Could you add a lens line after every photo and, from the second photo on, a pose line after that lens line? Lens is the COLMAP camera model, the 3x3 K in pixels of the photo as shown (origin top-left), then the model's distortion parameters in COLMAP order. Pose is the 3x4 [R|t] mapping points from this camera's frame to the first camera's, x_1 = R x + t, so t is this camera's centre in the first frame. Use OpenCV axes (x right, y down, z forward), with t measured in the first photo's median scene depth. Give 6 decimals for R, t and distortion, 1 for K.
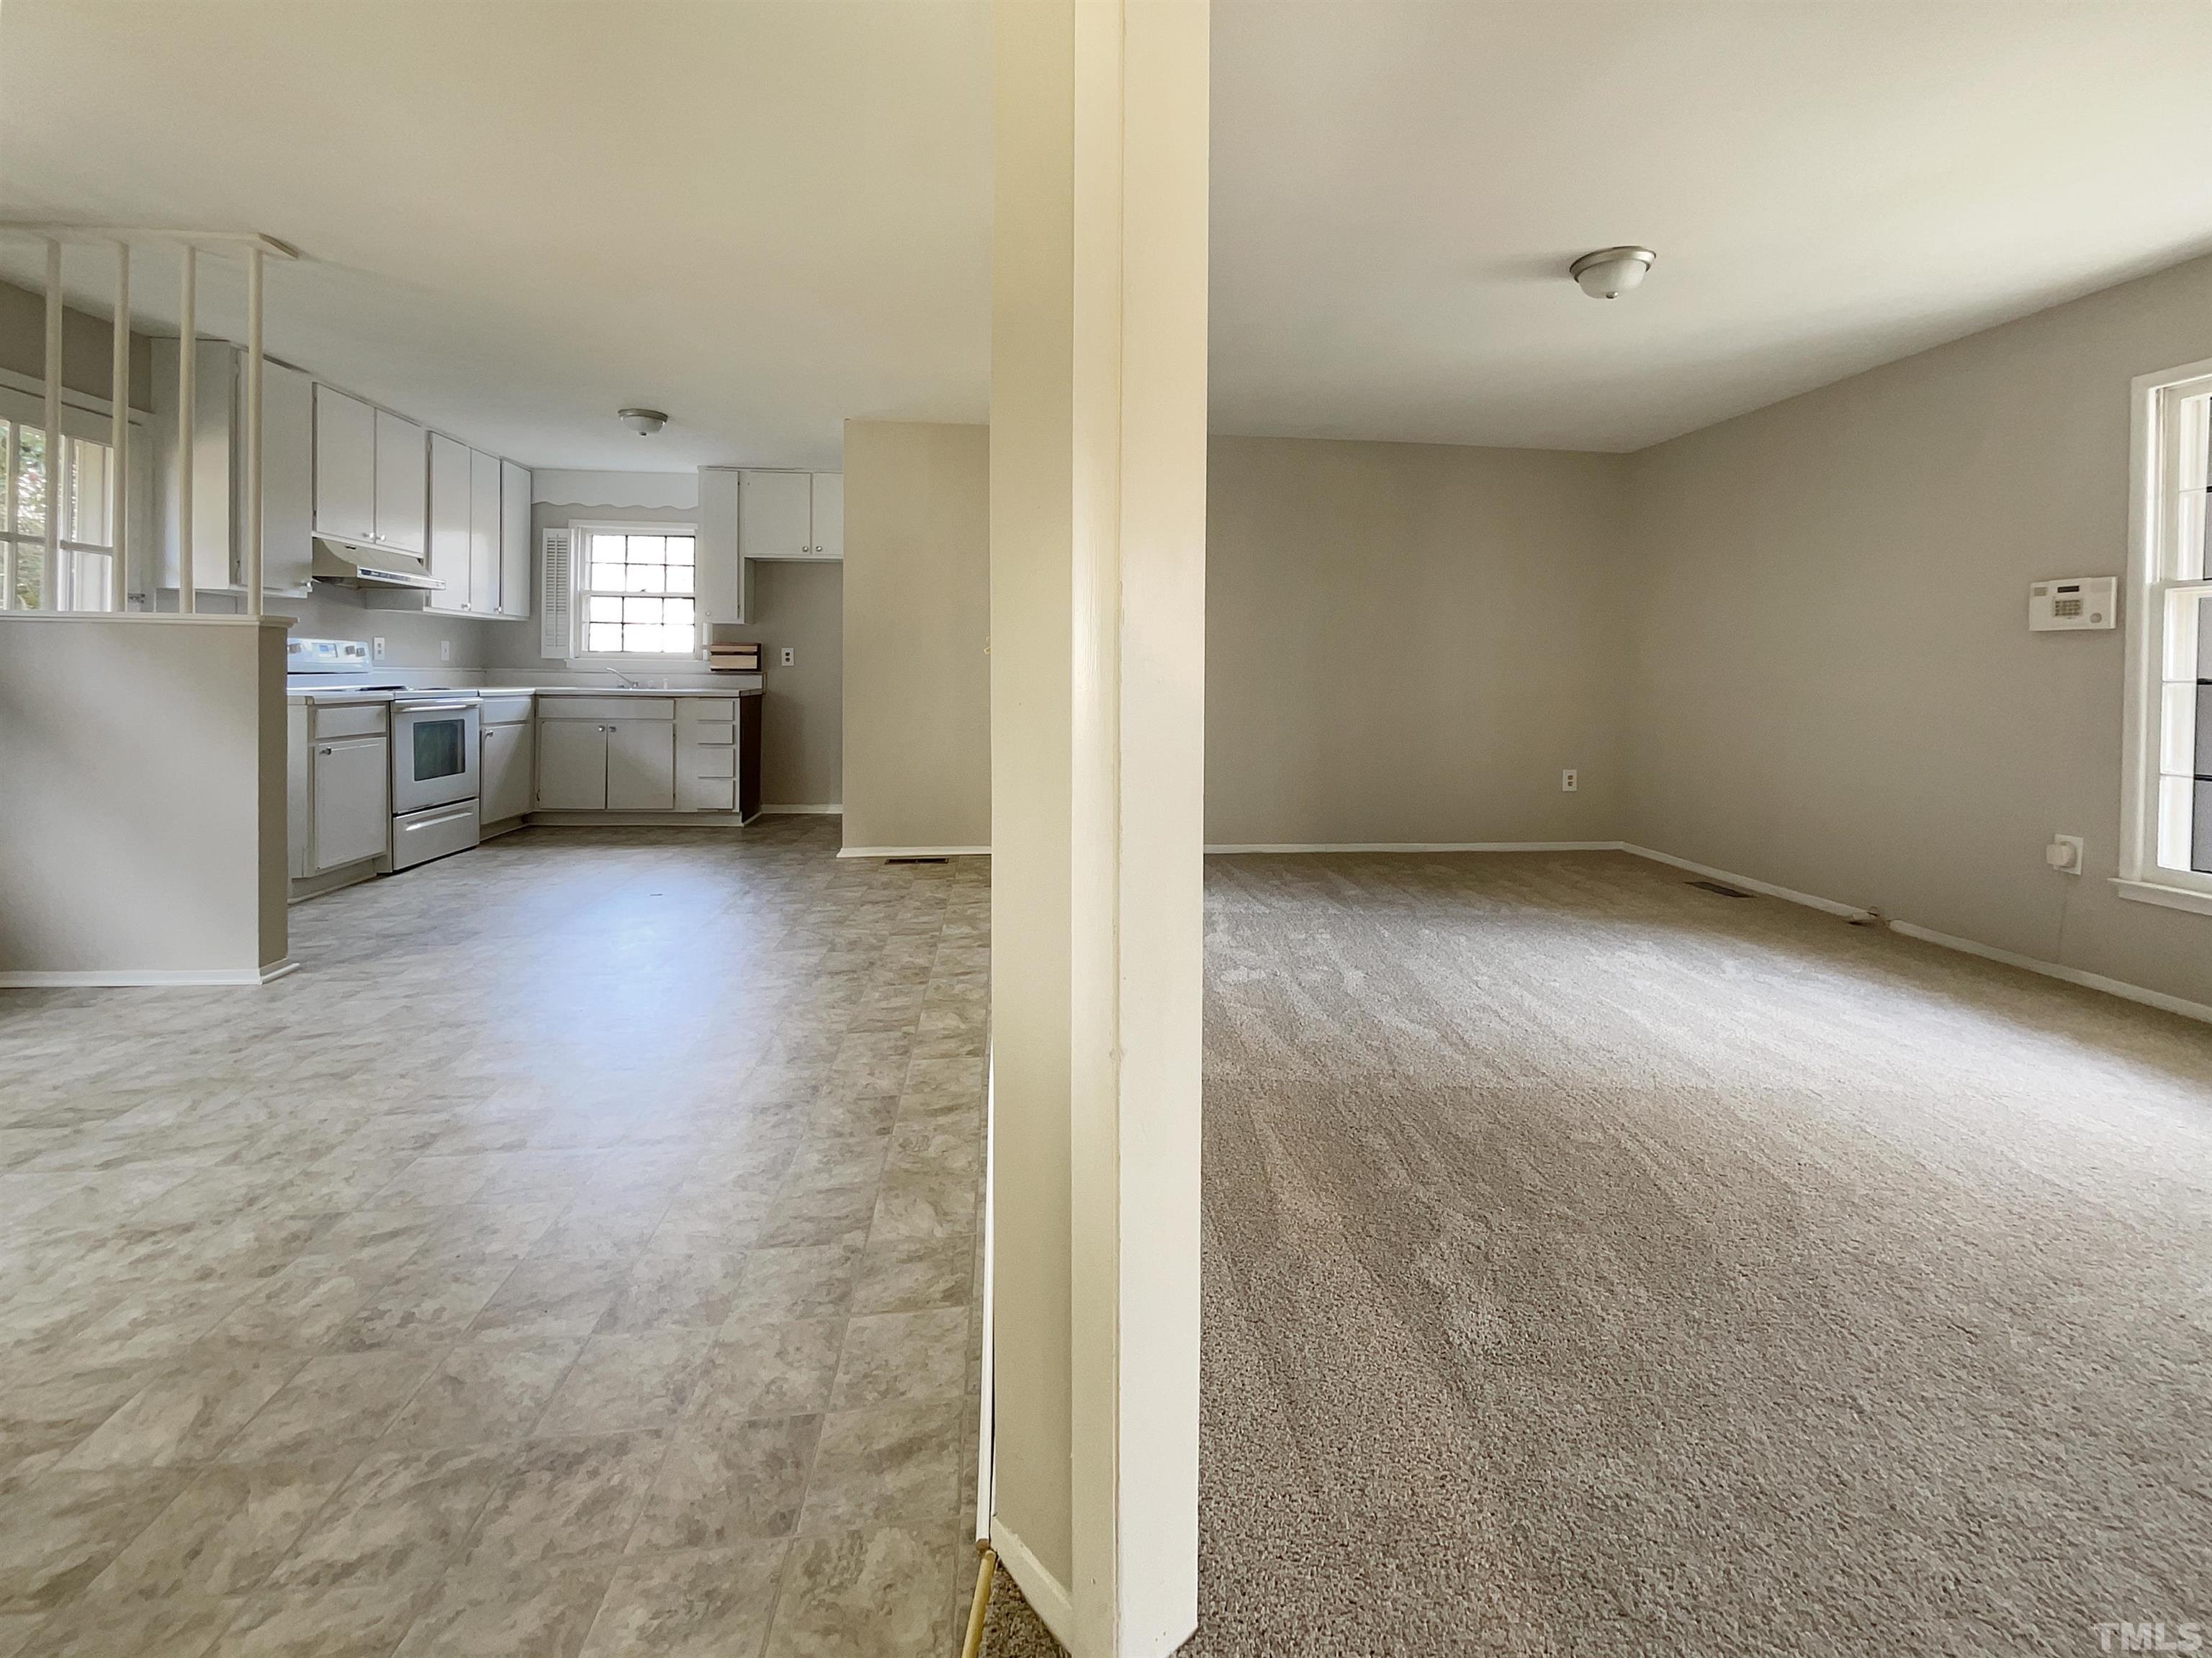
lens RADIAL K [[956.6, 0, 1098.2], [0, 956.6, 816.9], [0, 0, 1]] dist [0.011105, -0.004496]
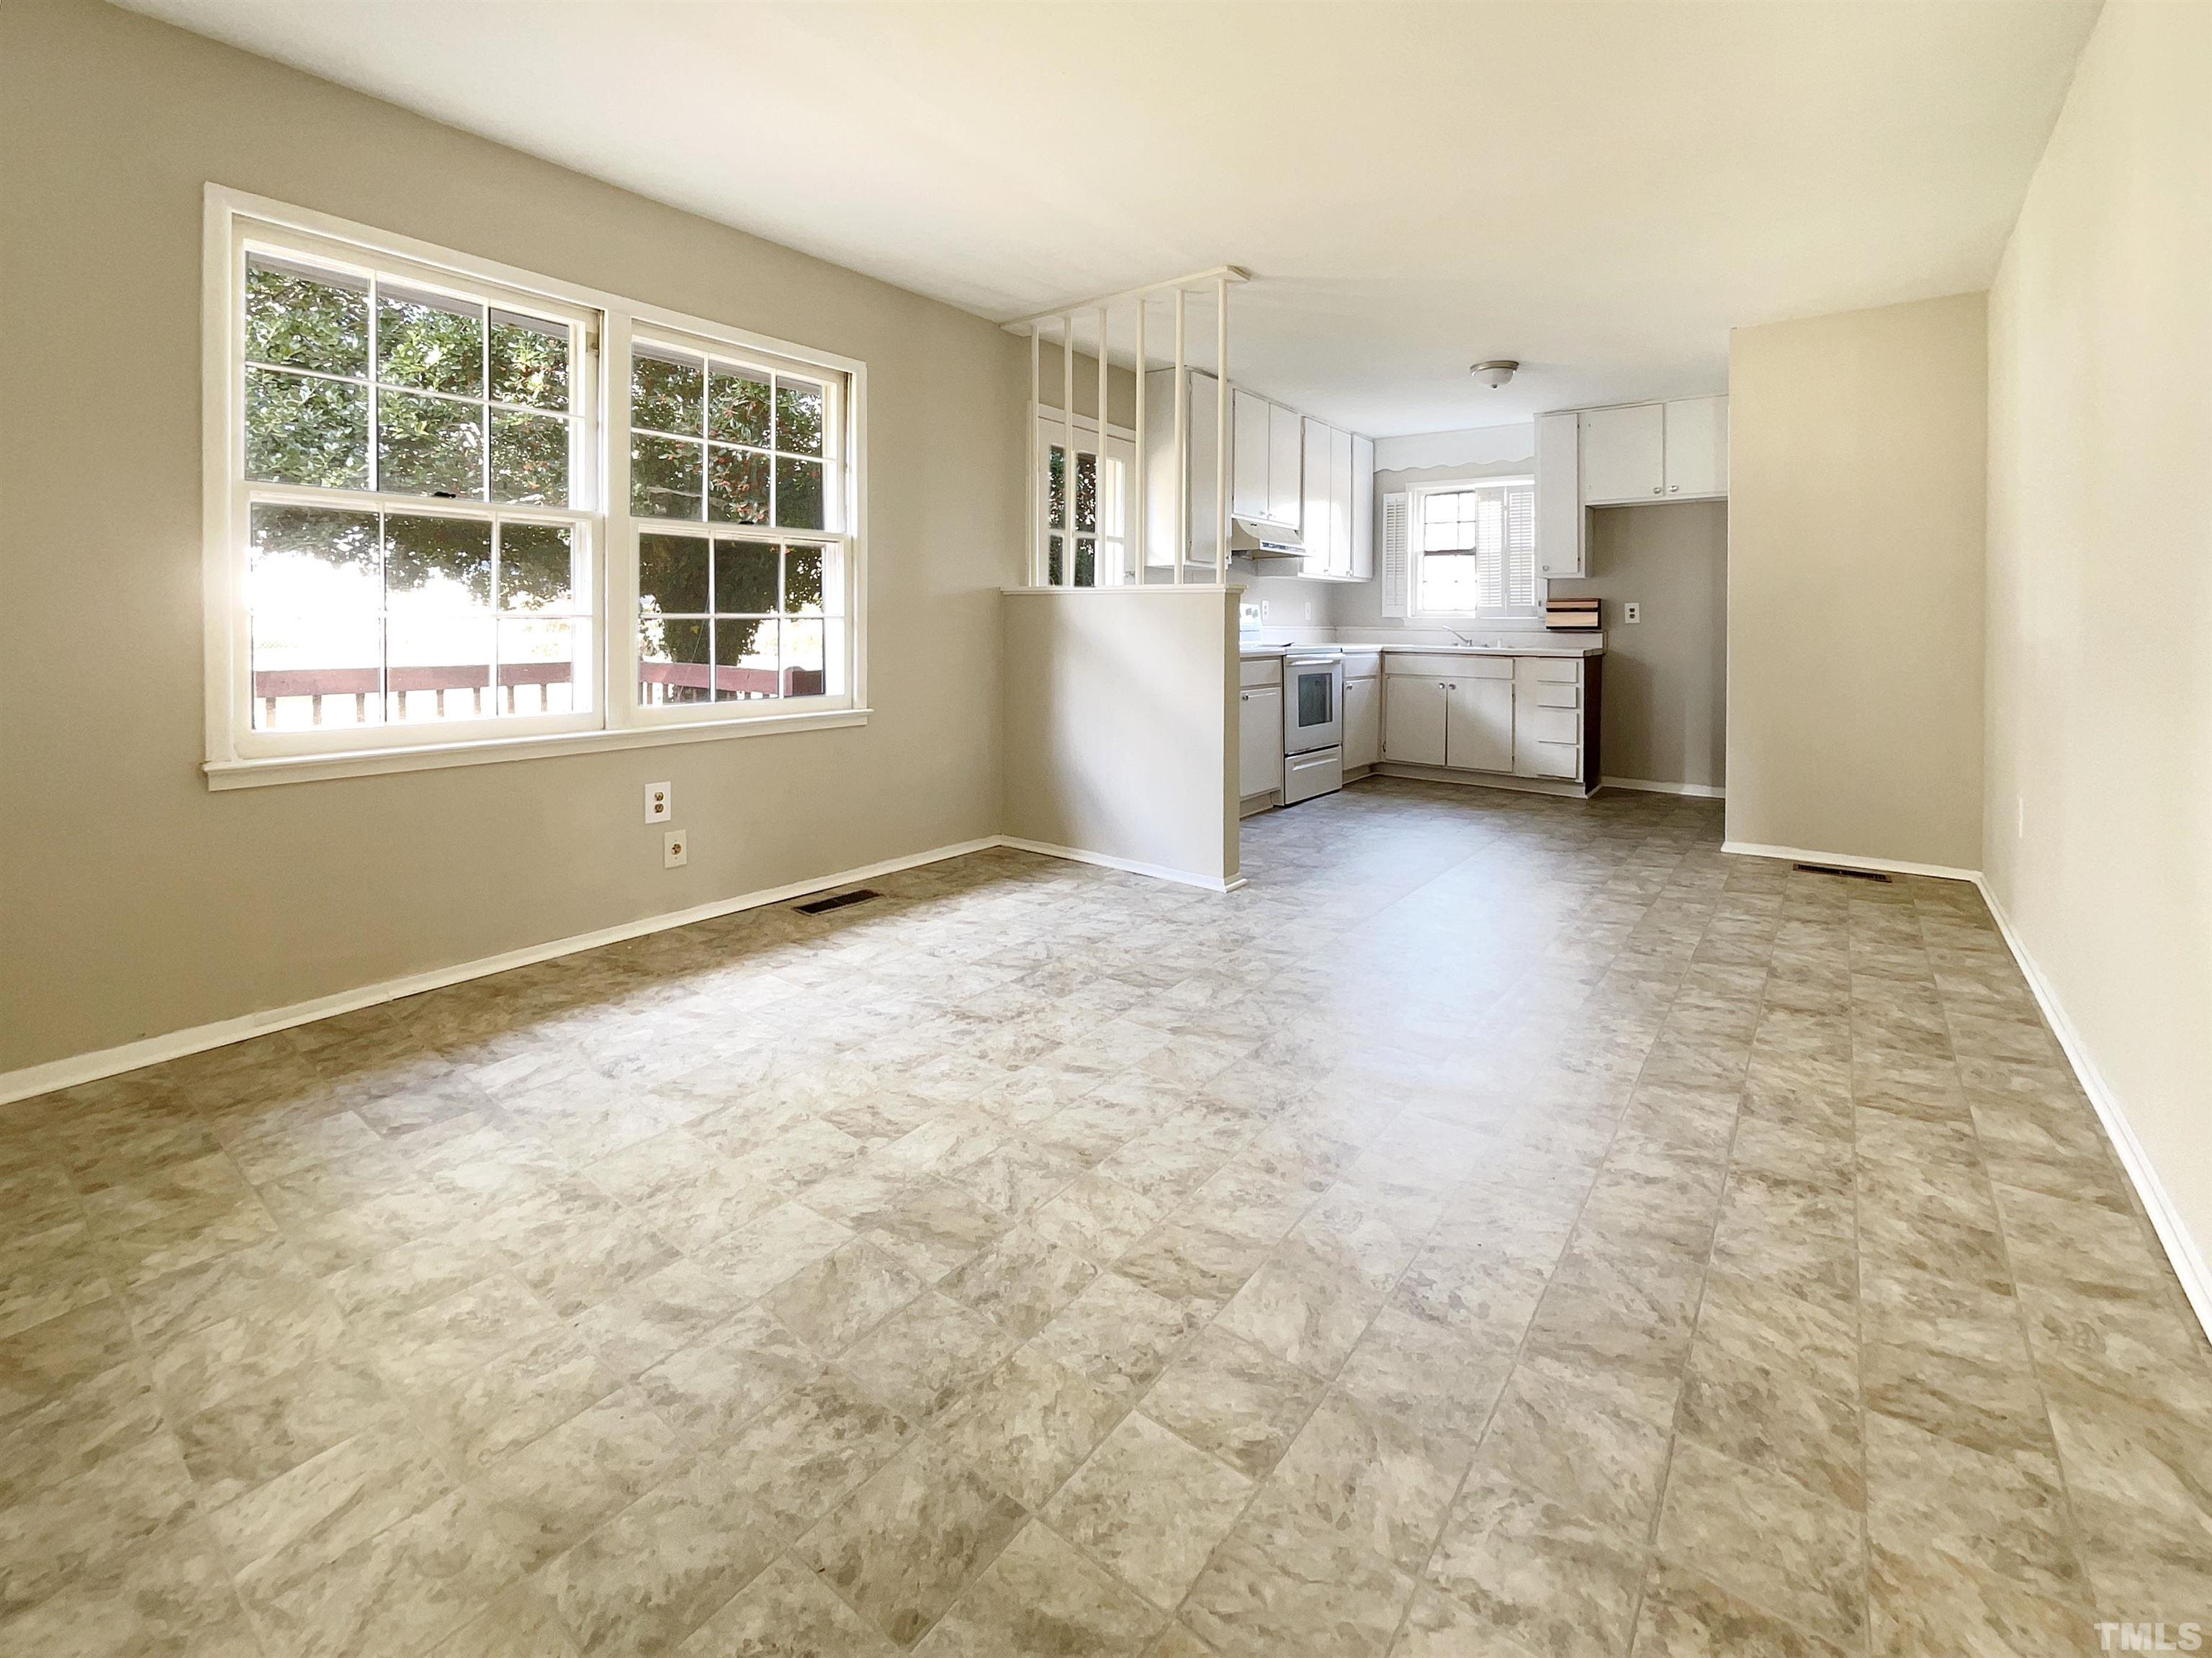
lens RADIAL K [[950.1, 0, 1116.6], [0, 950.1, 833.5], [0, 0, 1]] dist [0.013868, 0.000436]
pose [[0.733889, 0.145166, -0.663577, -0.108344], [-0.104142, 0.989394, 0.101265, -0.003568], [0.671239, -0.005211, 0.741223, 0.012713]]
